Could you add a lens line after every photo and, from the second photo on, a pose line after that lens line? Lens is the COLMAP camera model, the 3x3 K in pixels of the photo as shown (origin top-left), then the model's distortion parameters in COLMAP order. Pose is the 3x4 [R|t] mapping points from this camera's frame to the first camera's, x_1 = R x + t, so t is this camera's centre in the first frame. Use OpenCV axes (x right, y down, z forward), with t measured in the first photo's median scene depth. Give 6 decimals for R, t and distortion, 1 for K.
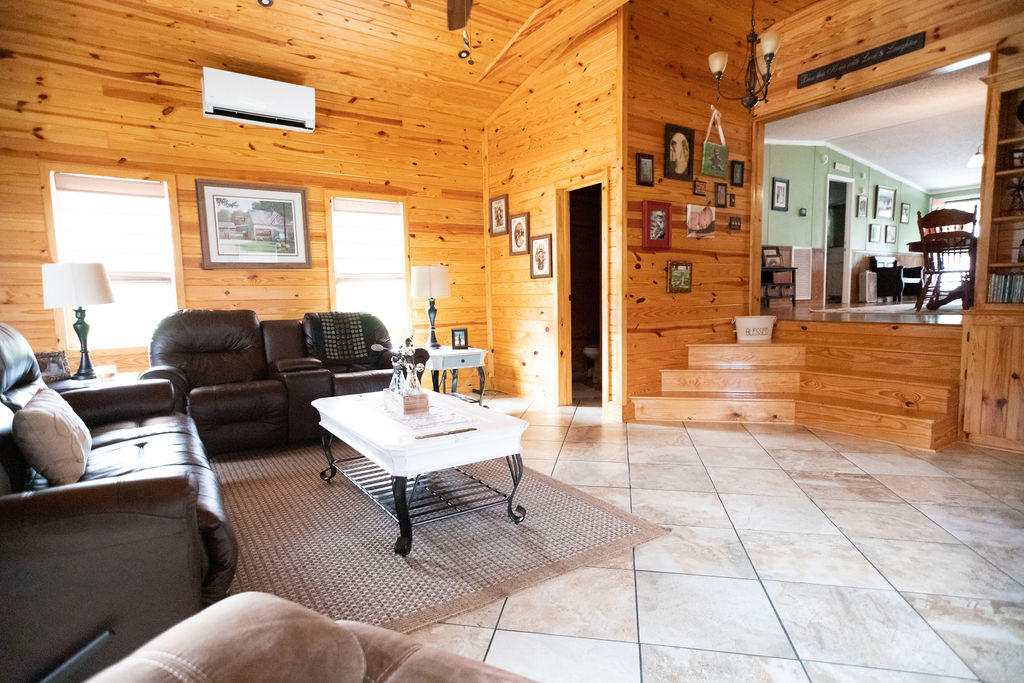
lens RADIAL K [[549.4, 0, 515.4], [0, 549.4, 340.7], [0, 0, 1]] dist [0.015771, 0.001760]
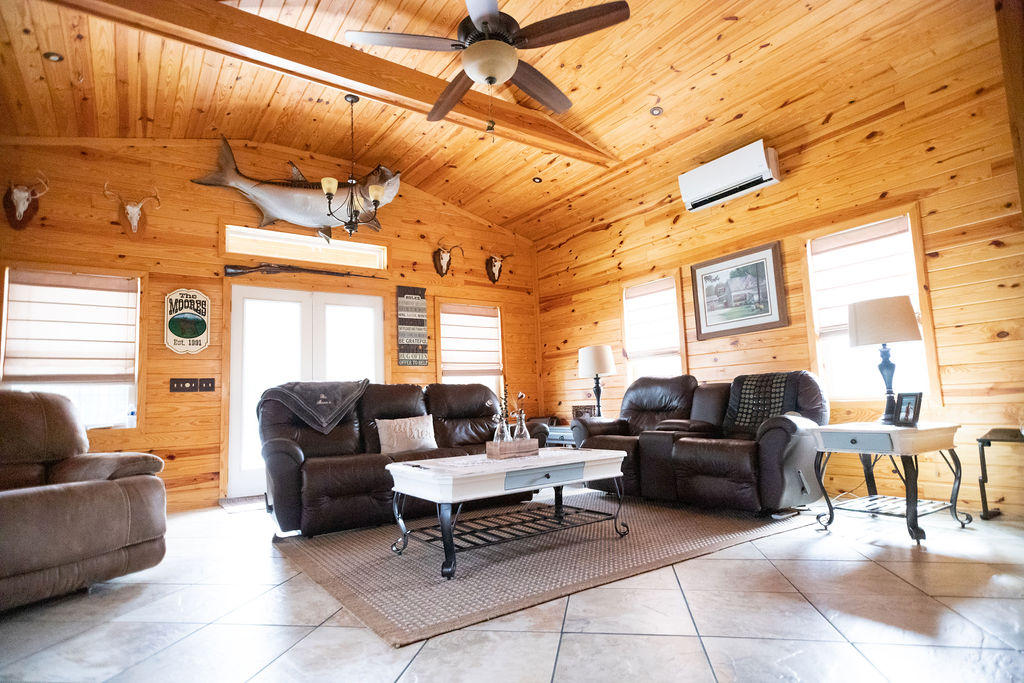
lens RADIAL K [[549.4, 0, 513.4], [0, 549.4, 342.8], [0, 0, 1]] dist [0.015771, 0.001760]
pose [[0.007523, -0.094728, -0.995475, 0.540697], [-0.045112, 0.994457, -0.094972, 0.001315], [0.998954, 0.045622, 0.003208, 0.580316]]
